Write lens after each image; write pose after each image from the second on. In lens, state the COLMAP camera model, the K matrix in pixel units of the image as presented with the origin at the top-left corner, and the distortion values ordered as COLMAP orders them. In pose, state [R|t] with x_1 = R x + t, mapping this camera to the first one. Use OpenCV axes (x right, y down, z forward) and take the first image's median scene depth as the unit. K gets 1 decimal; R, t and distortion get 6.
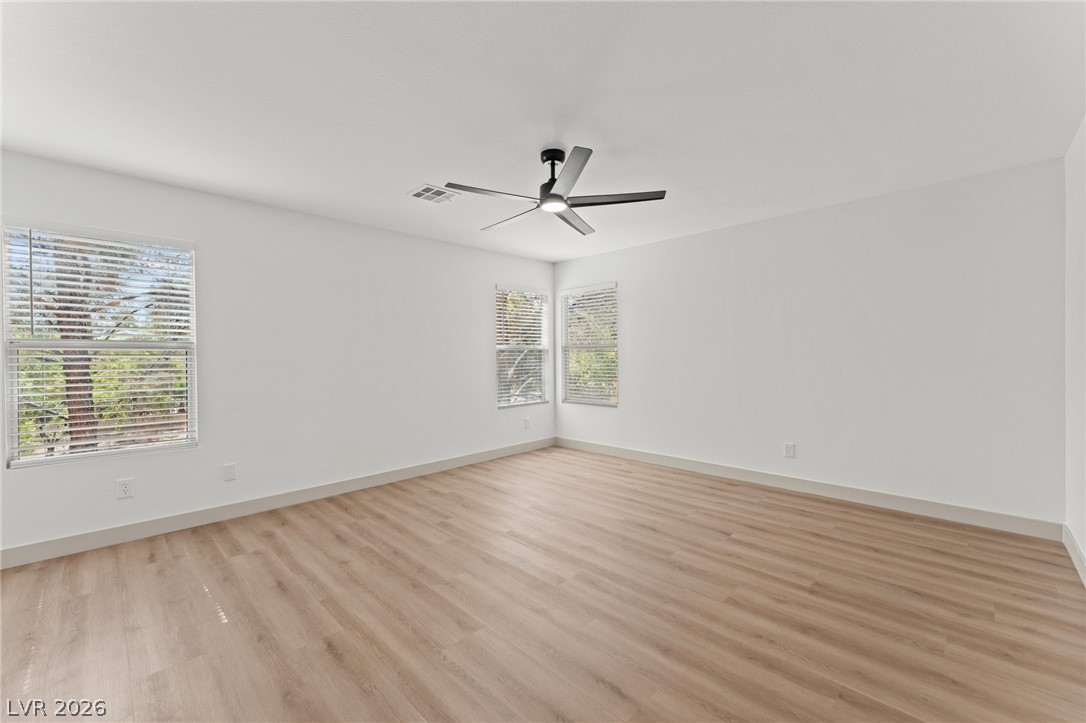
lens RADIAL K [[439.8, 0, 543.0], [0, 439.8, 361.5], [0, 0, 1]] dist [0.000316, 0.000075]
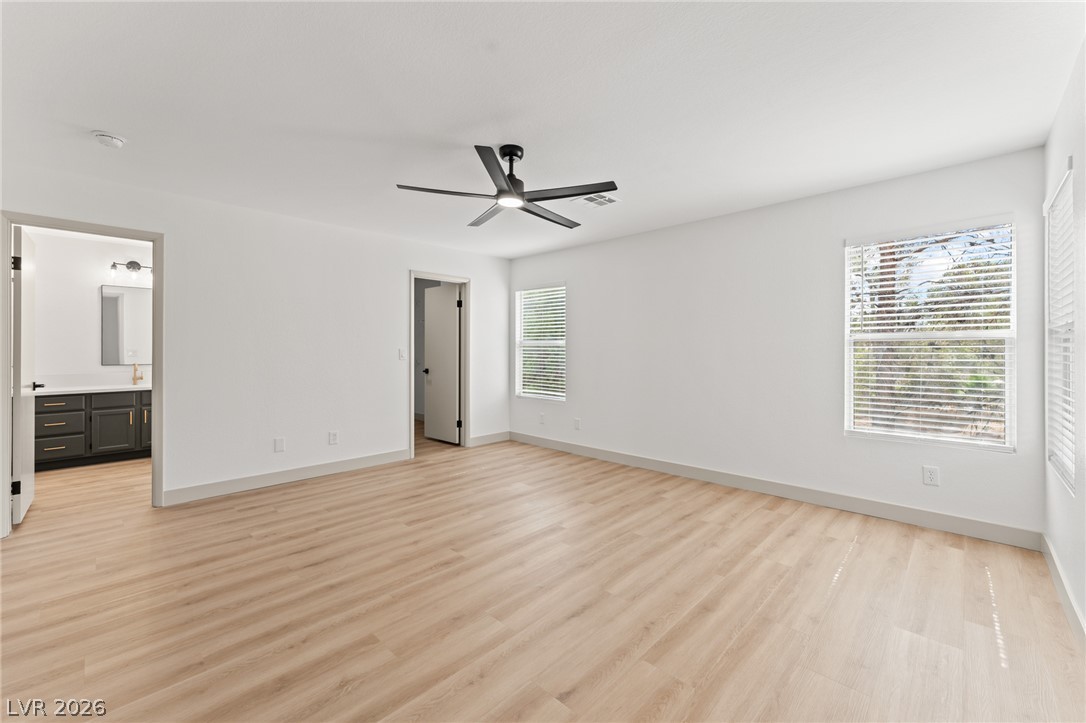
lens RADIAL K [[440.1, 0, 541.1], [0, 440.1, 351.6], [0, 0, 1]] dist [-0.000903, -0.000250]
pose [[0.008792, 0.012382, -0.999885, 1.009147], [-0.015949, 0.999798, 0.012241, -0.022839], [0.999834, 0.015840, 0.008988, 1.040929]]
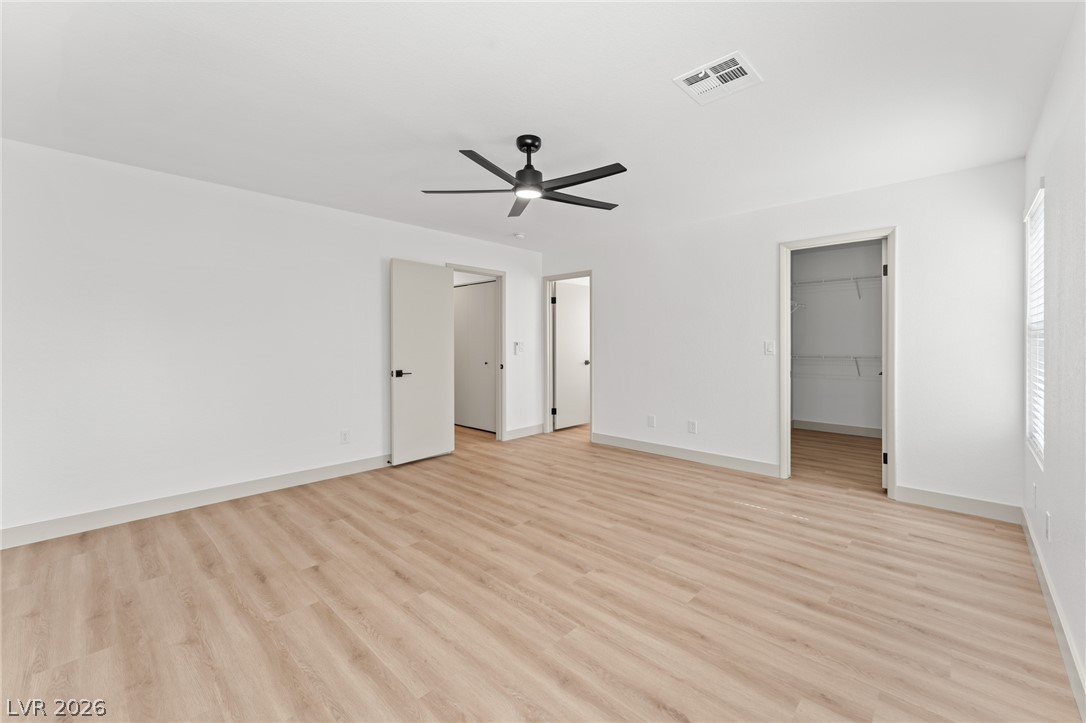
lens RADIAL K [[441.2, 0, 543.4], [0, 441.2, 343.1], [0, 0, 1]] dist [-0.000919, -0.000168]
pose [[-0.999748, 0.009997, -0.020095, 0.014233], [0.009654, 0.999807, 0.017092, -0.030596], [0.020262, 0.016894, -0.999652, 1.956952]]
